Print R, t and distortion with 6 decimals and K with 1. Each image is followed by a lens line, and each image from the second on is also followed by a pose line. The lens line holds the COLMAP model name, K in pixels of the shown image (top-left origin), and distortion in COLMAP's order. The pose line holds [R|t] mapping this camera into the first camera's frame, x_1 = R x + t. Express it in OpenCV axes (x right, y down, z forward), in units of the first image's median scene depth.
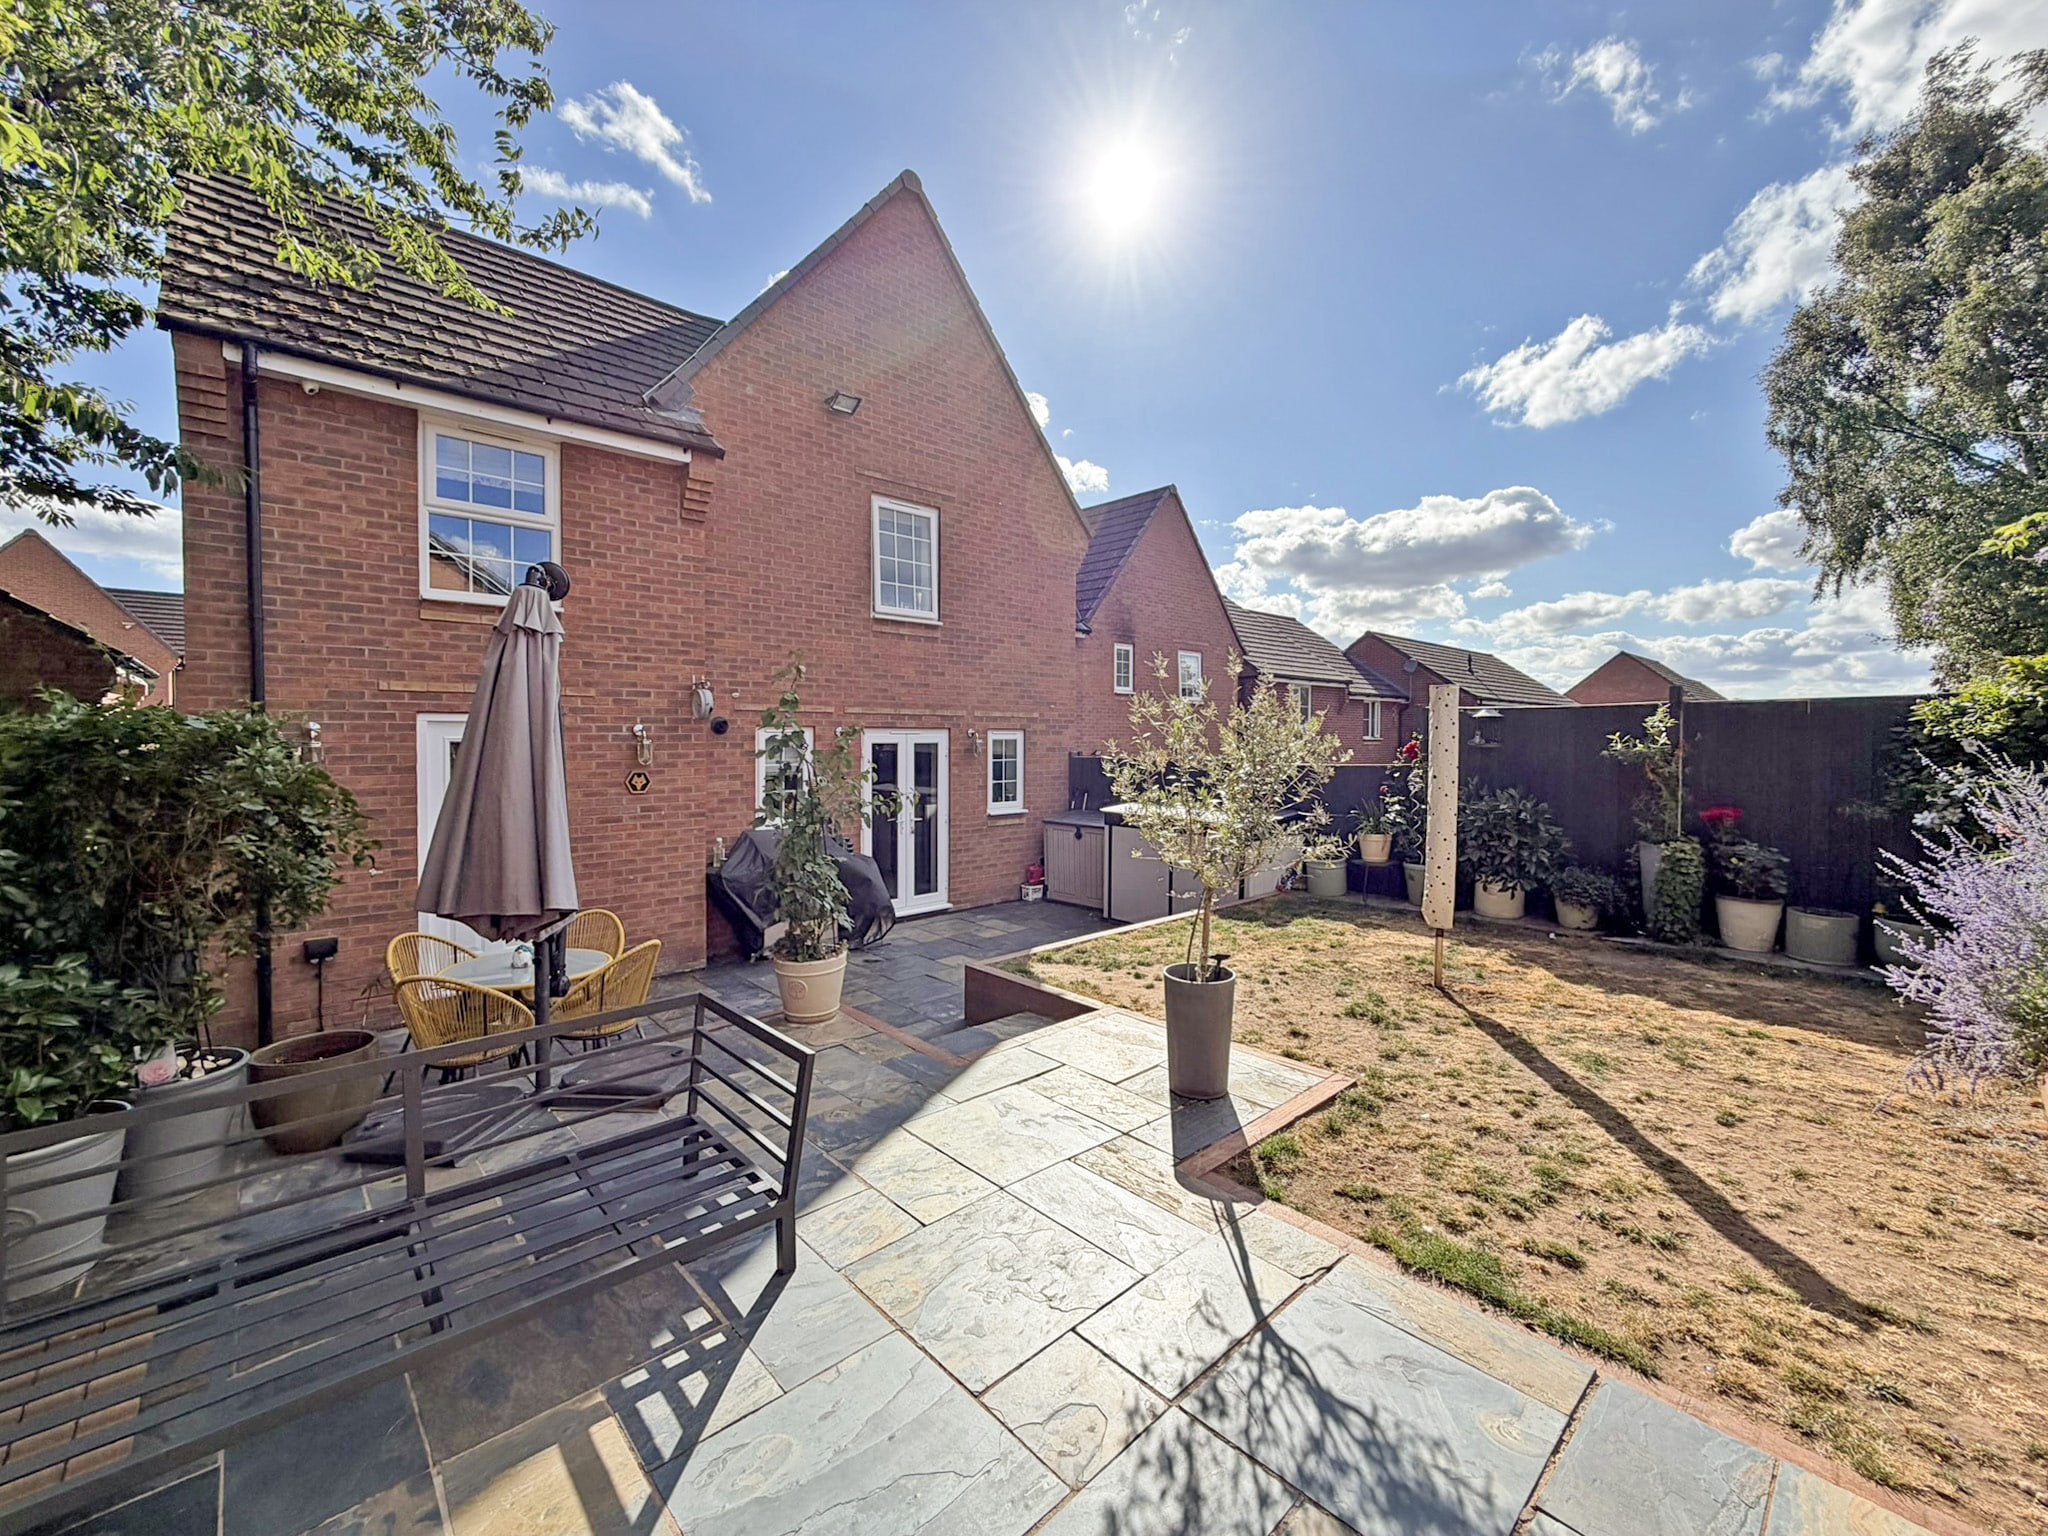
lens RADIAL K [[819.9, 0, 1022.3], [0, 819.9, 751.4], [0, 0, 1]] dist [-0.000237, 0.000091]
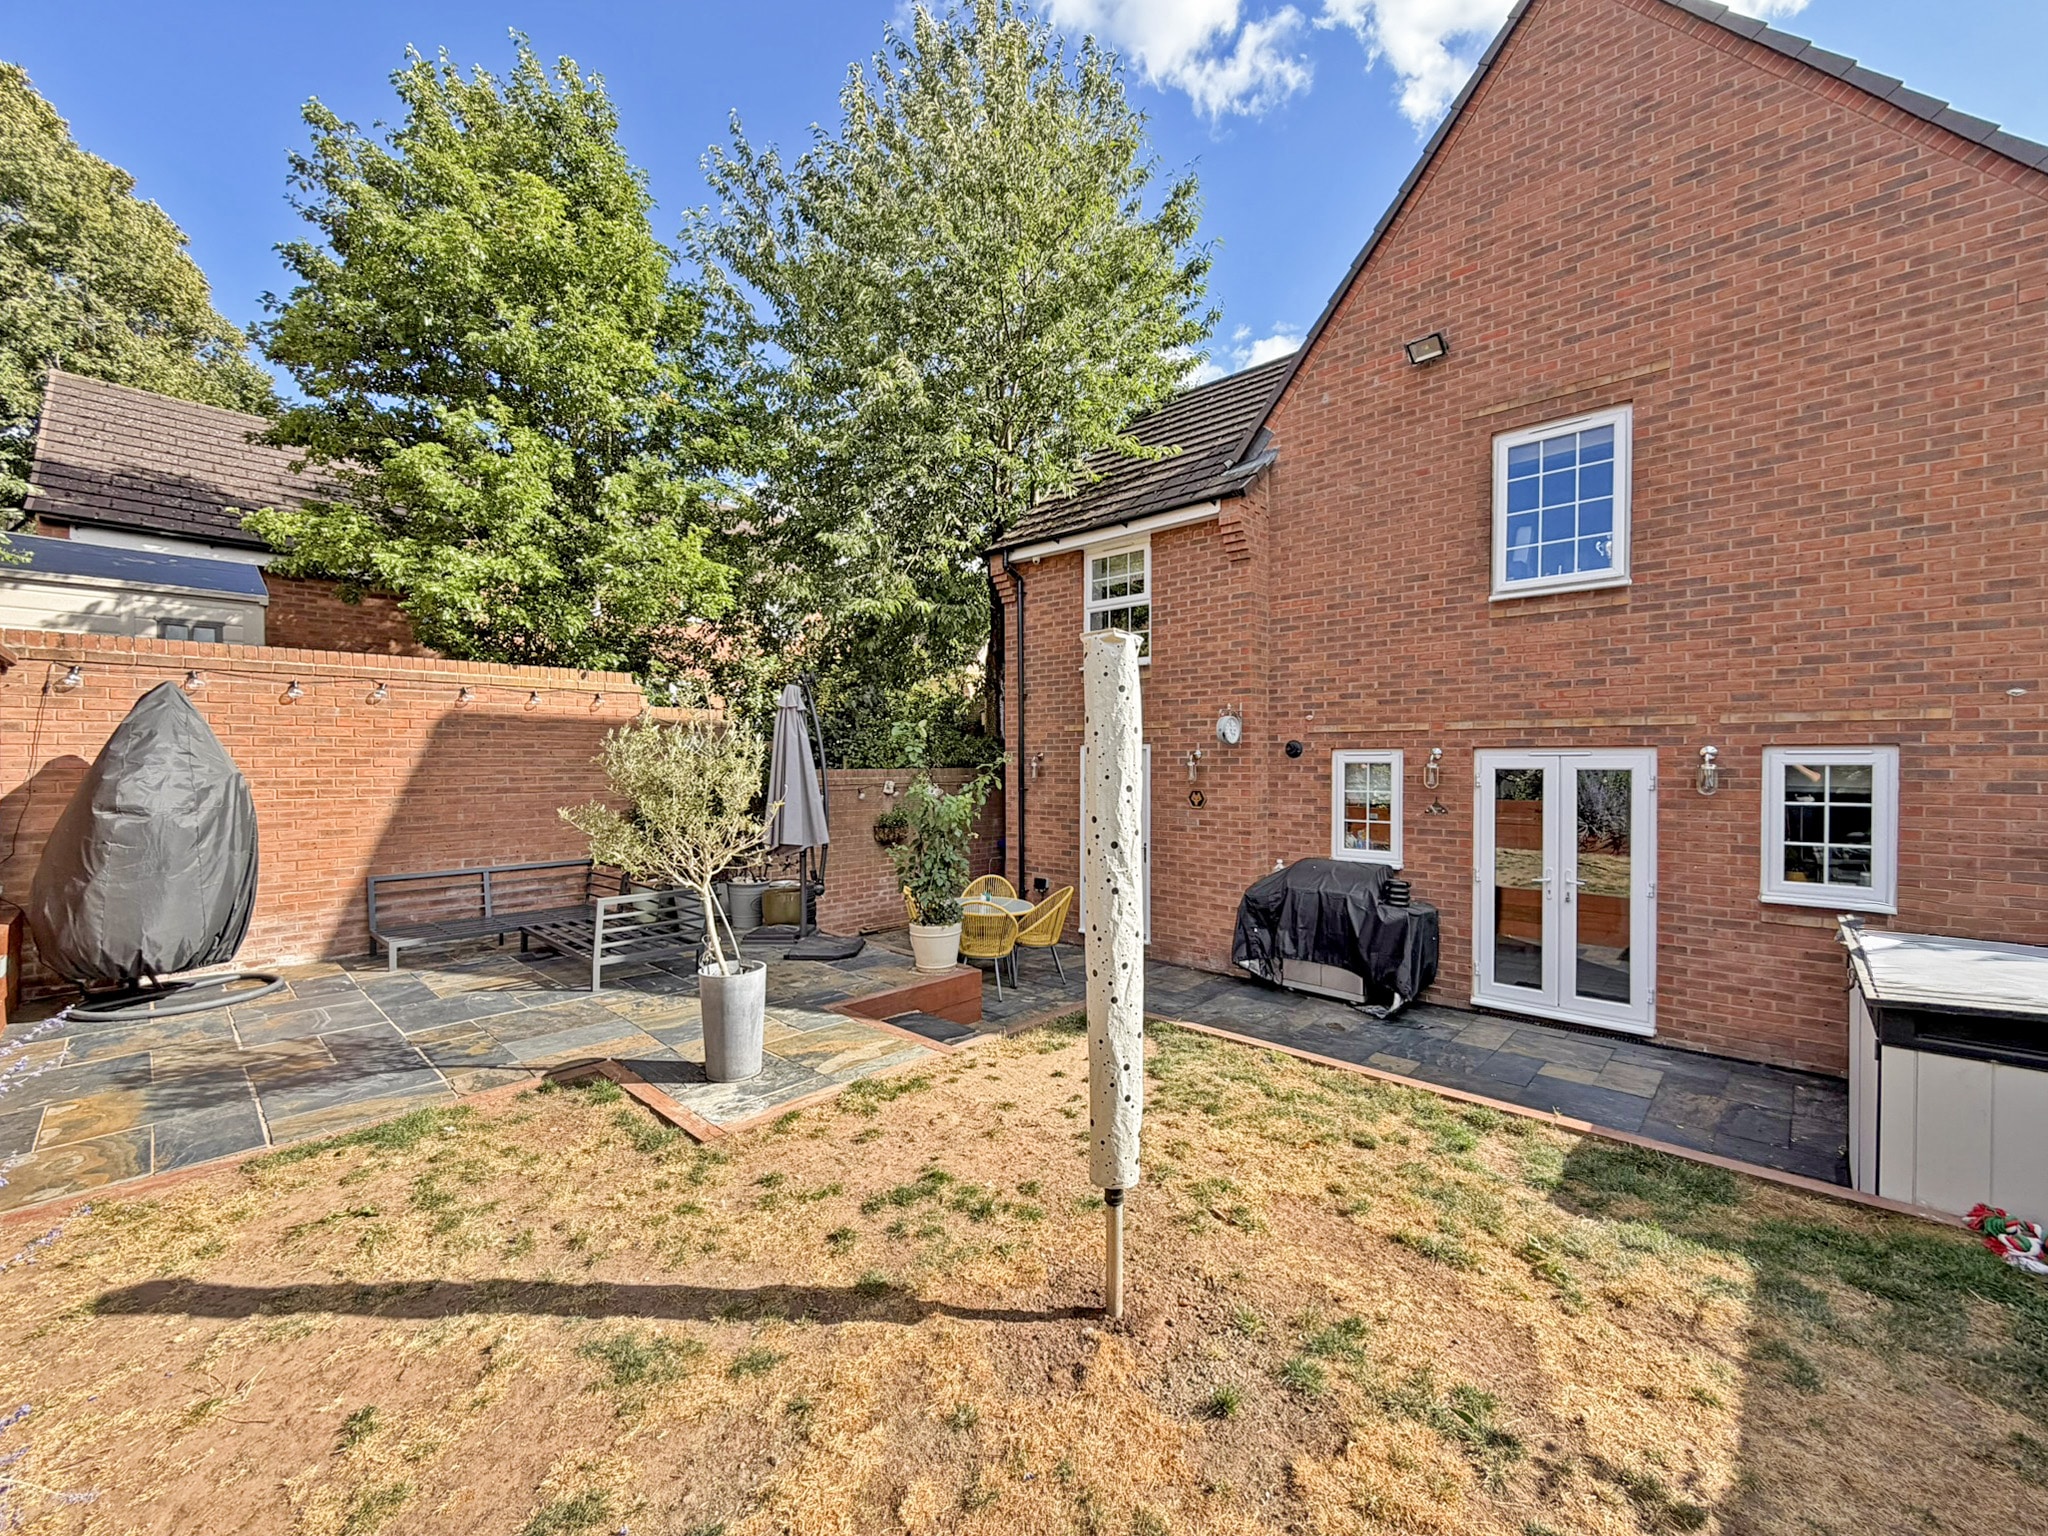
lens RADIAL K [[823.0, 0, 1020.4], [0, 823.0, 767.1], [0, 0, 1]] dist [-0.001094, 0.000117]
pose [[0.074651, 0.003991, -0.997202, 0.601094], [-0.021231, 0.999772, 0.002412, -0.004521], [0.996984, 0.020991, 0.074719, 0.579836]]
